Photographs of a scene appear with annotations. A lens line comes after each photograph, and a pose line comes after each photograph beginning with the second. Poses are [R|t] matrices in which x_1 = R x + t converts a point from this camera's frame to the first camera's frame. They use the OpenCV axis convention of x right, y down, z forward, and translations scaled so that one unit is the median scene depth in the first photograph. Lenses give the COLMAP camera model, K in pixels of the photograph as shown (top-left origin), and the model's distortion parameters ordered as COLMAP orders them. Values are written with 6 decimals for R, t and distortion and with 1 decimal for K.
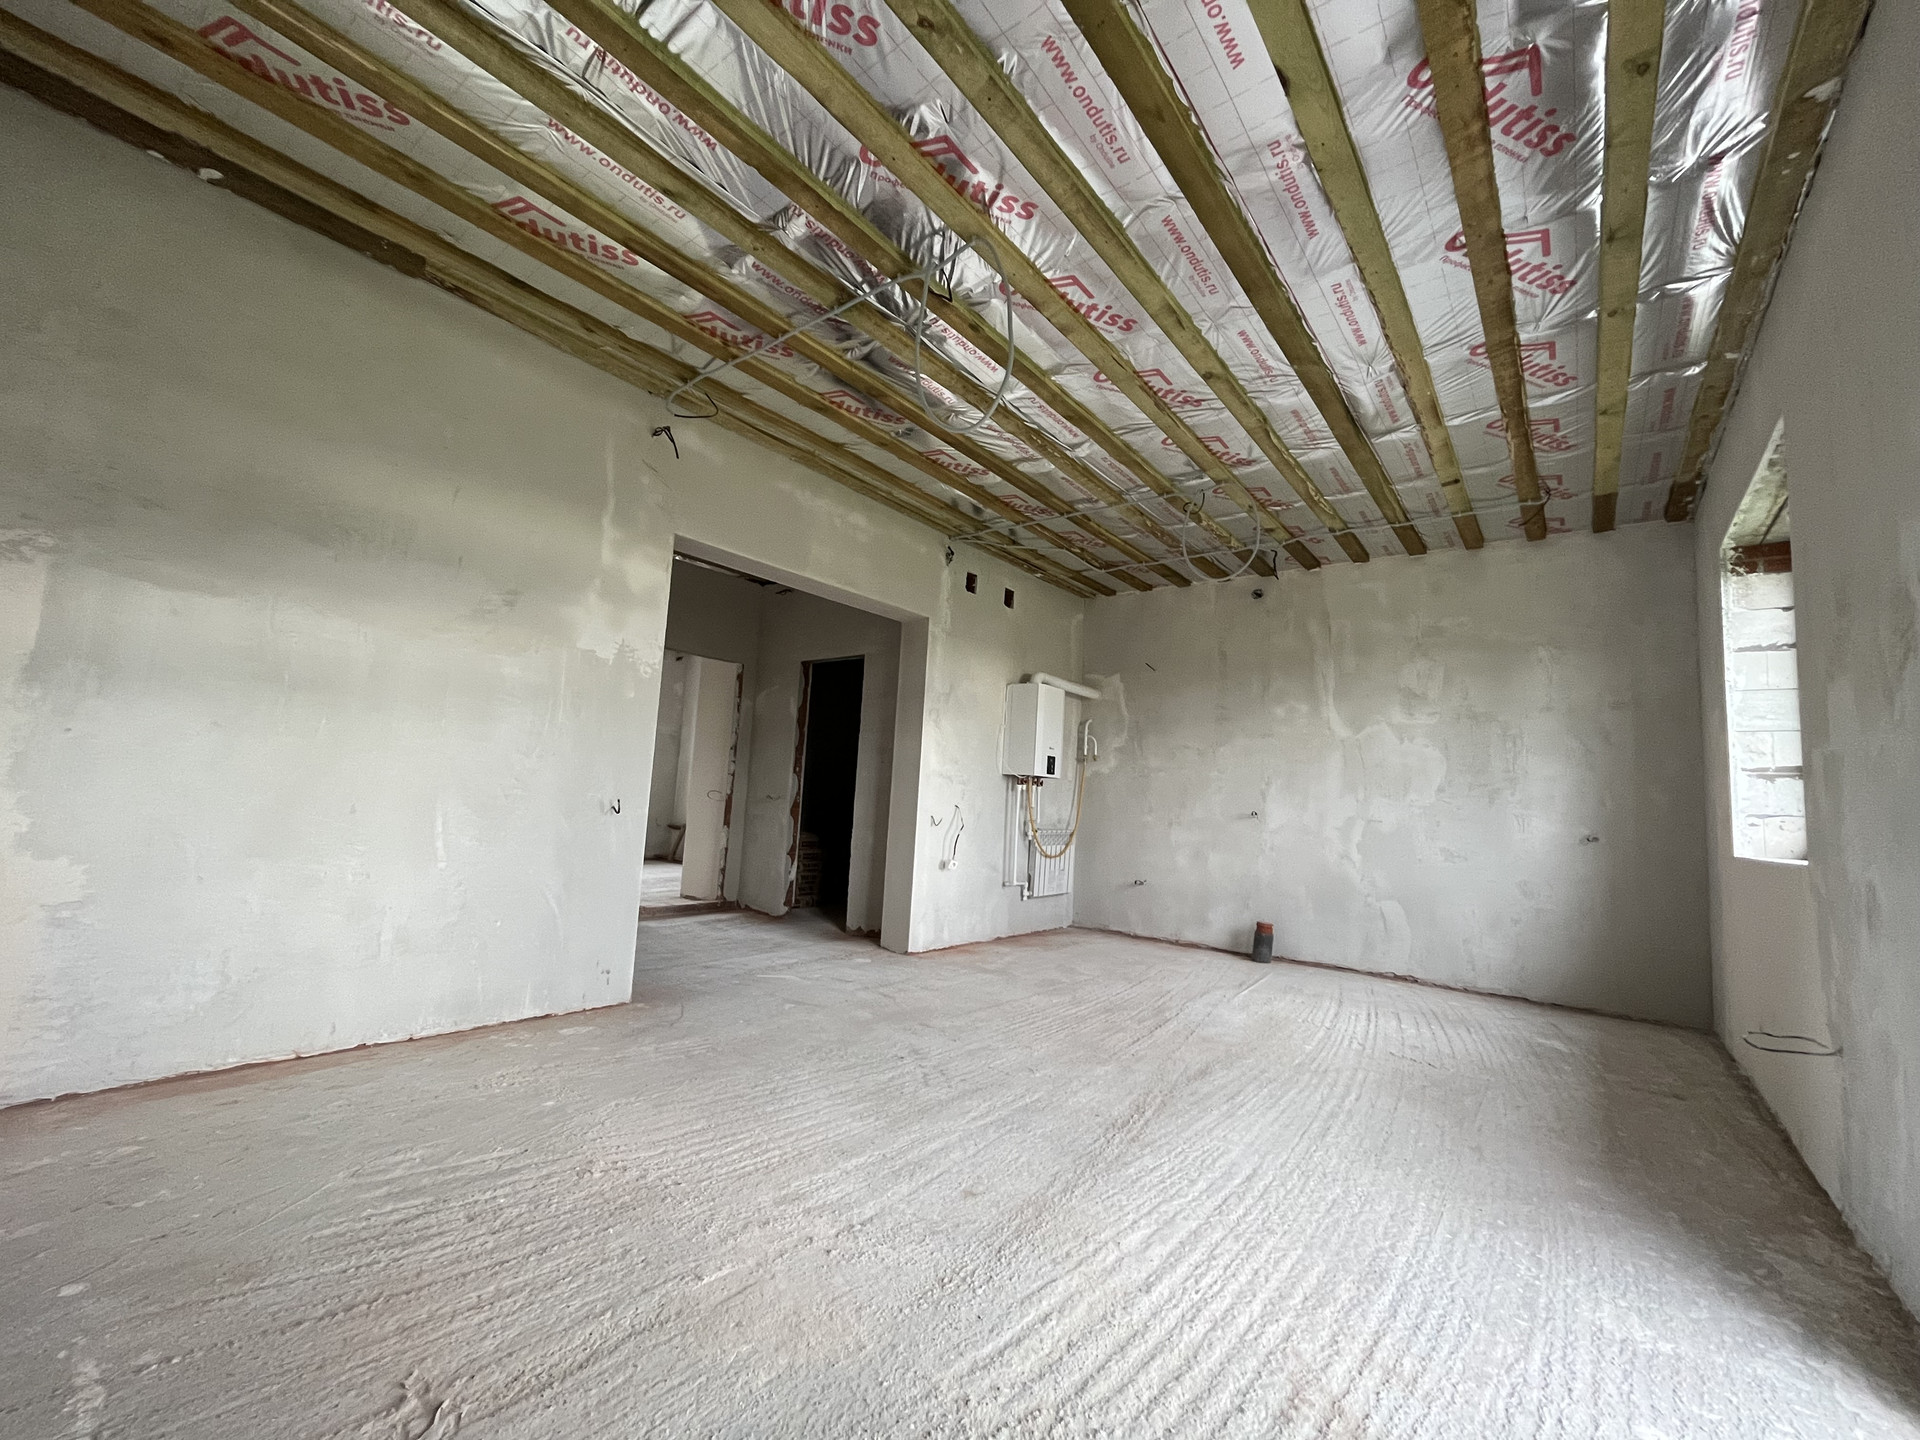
lens RADIAL K [[782.6, 0, 955.1], [0, 782.6, 721.6], [0, 0, 1]] dist [-0.004436, 0.000070]
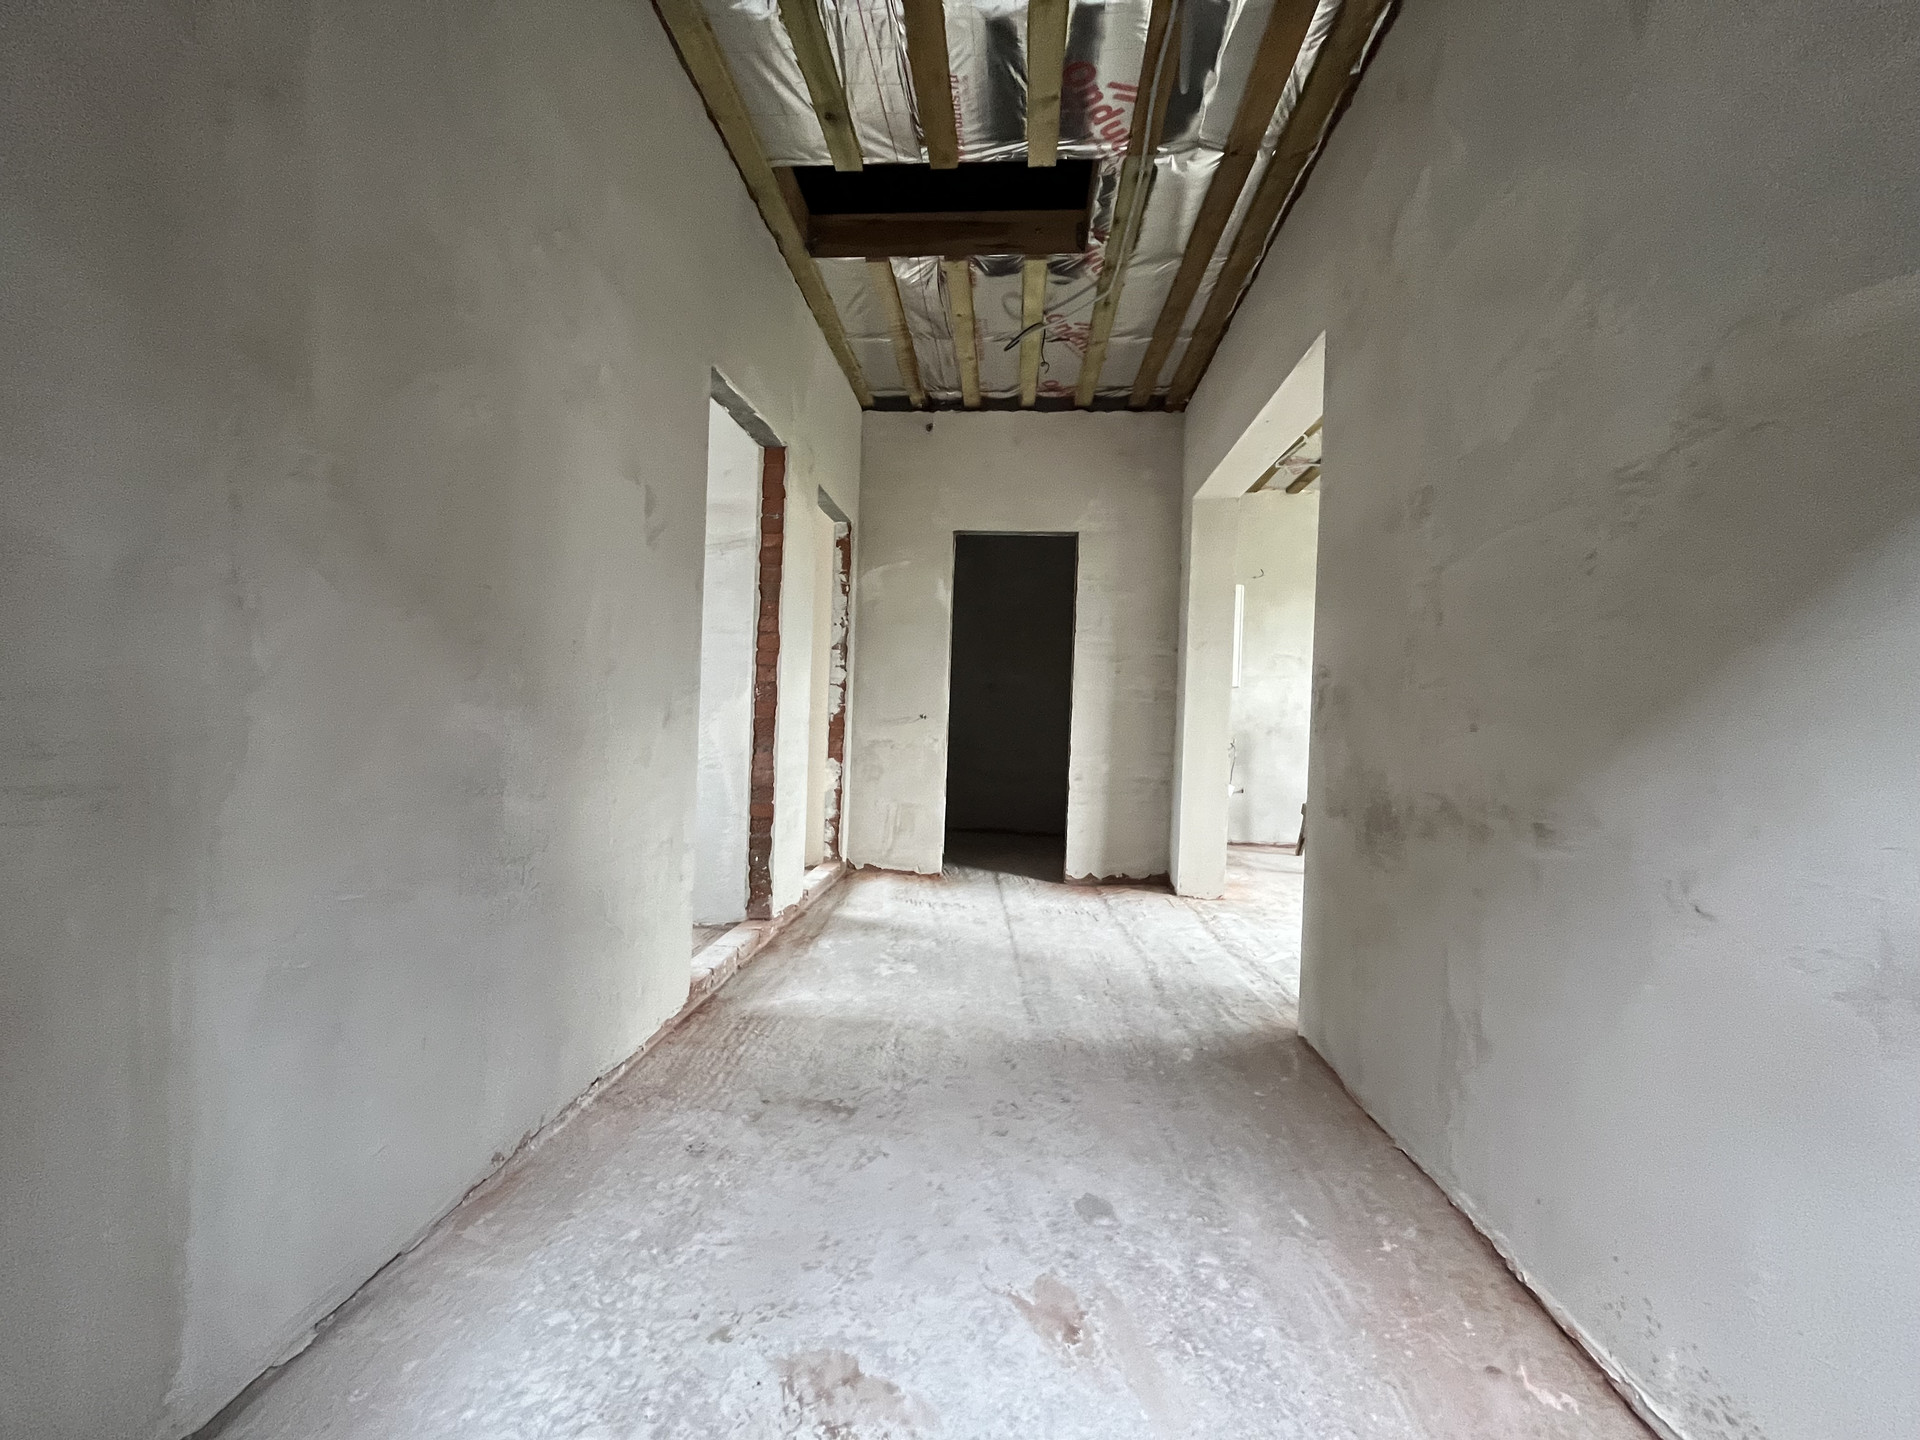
lens RADIAL K [[782.6, 0, 955.1], [0, 782.6, 721.6], [0, 0, 1]] dist [-0.004436, 0.000070]
pose [[0.830384, -0.032828, 0.556224, -1.080528], [-0.045236, 0.990996, 0.126020, 0.013809], [-0.555353, -0.129807, 0.821422, 0.674238]]
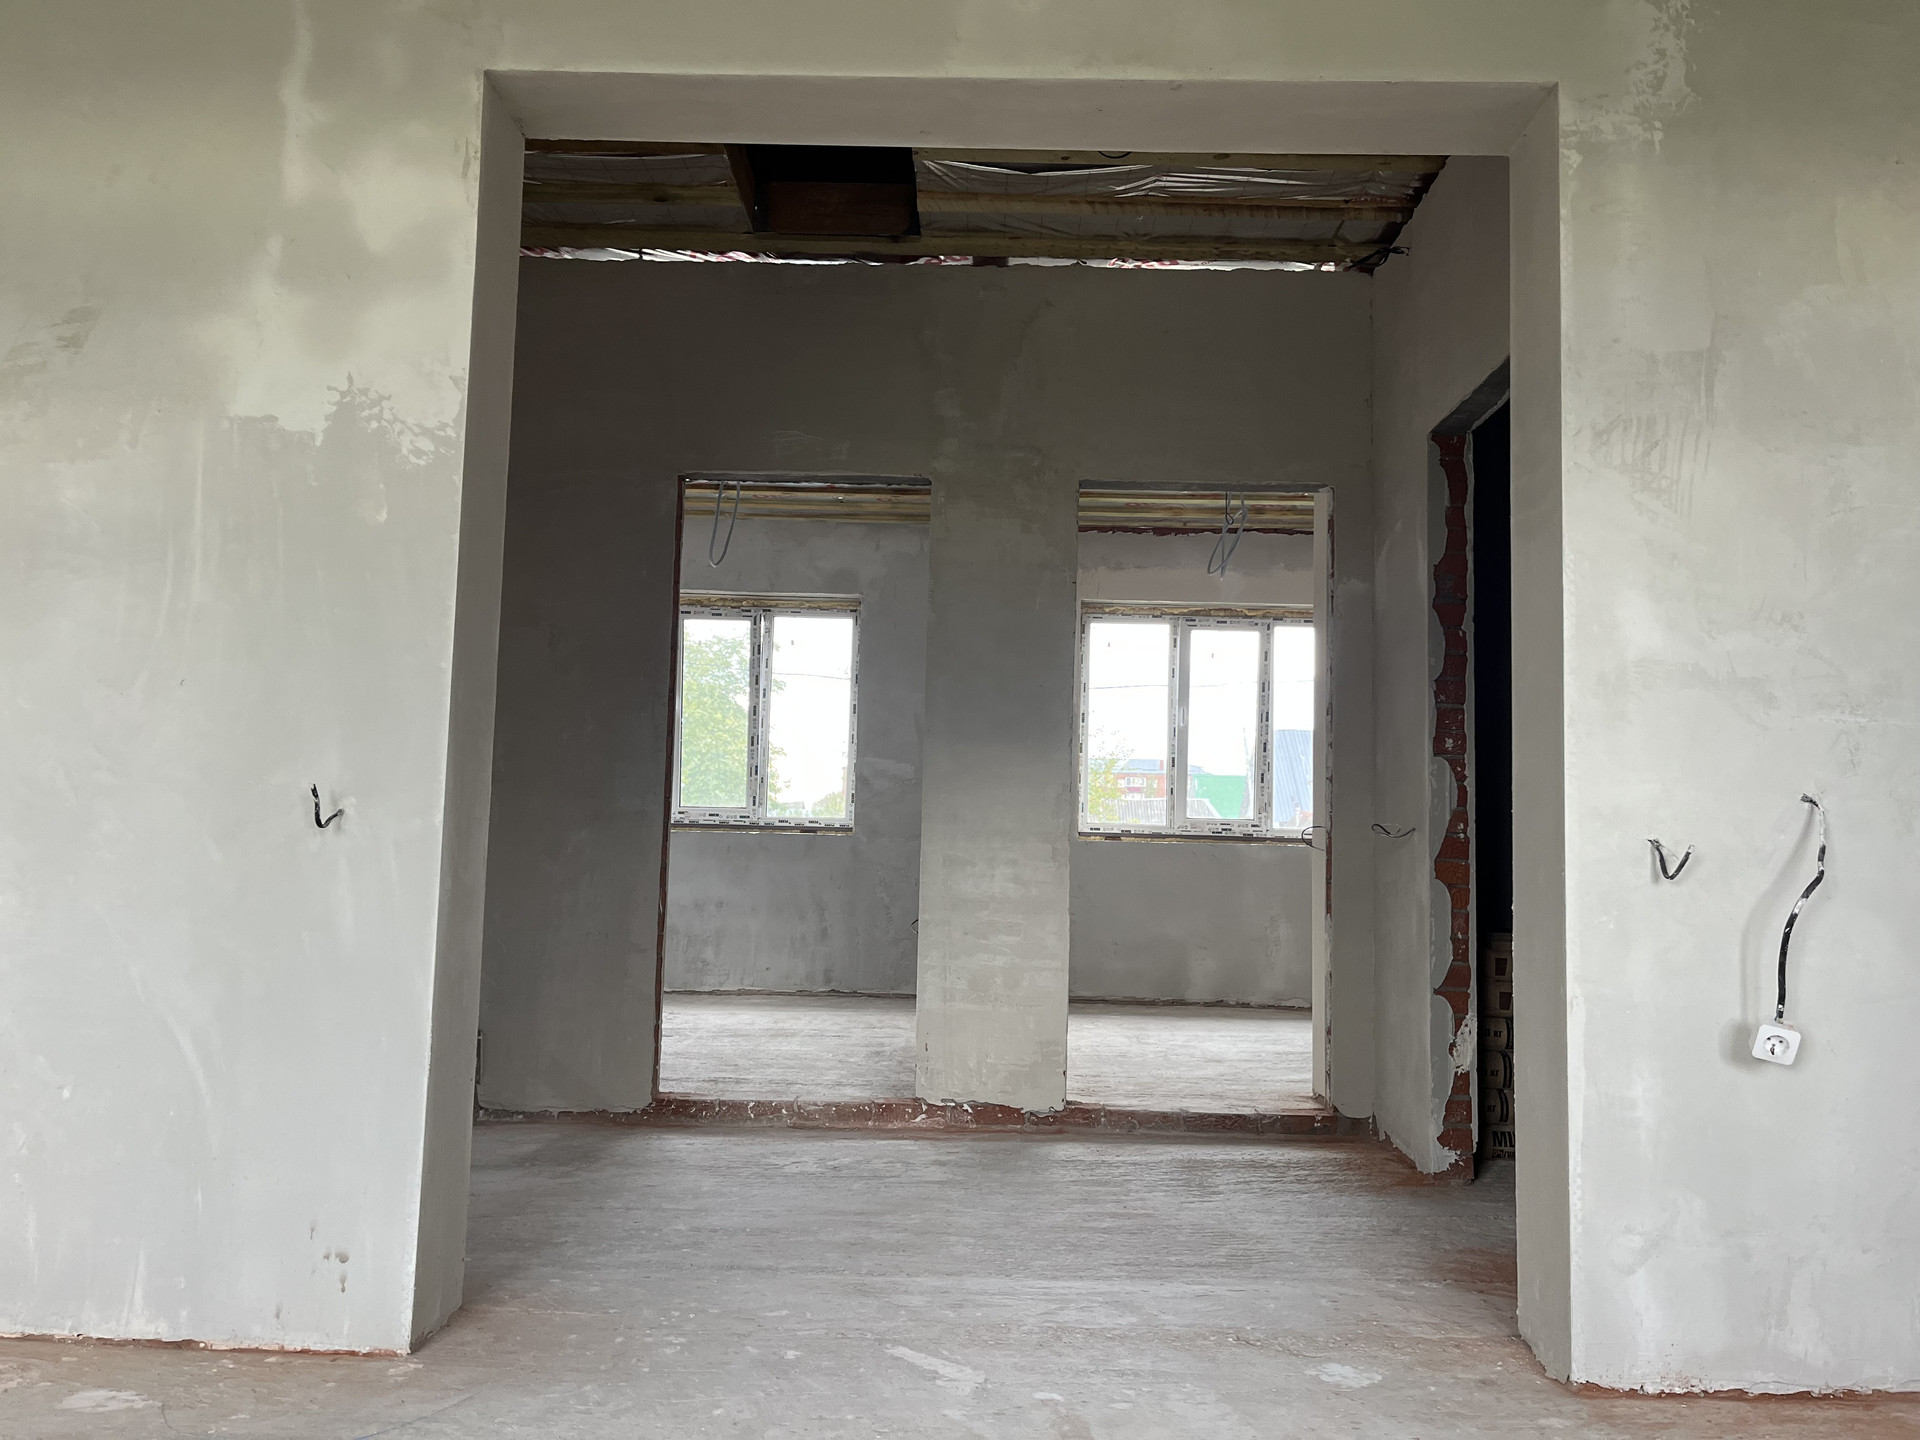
lens RADIAL K [[1440.6, 0, 960.0], [0, 1440.6, 720.0], [0, 0, 1]] dist [0.059465, -0.094118]
pose [[0.611630, -0.118382, -0.782237, 0.292095], [0.090853, 0.992710, -0.079196, 0.144349], [0.785910, -0.022630, 0.617926, 0.784130]]
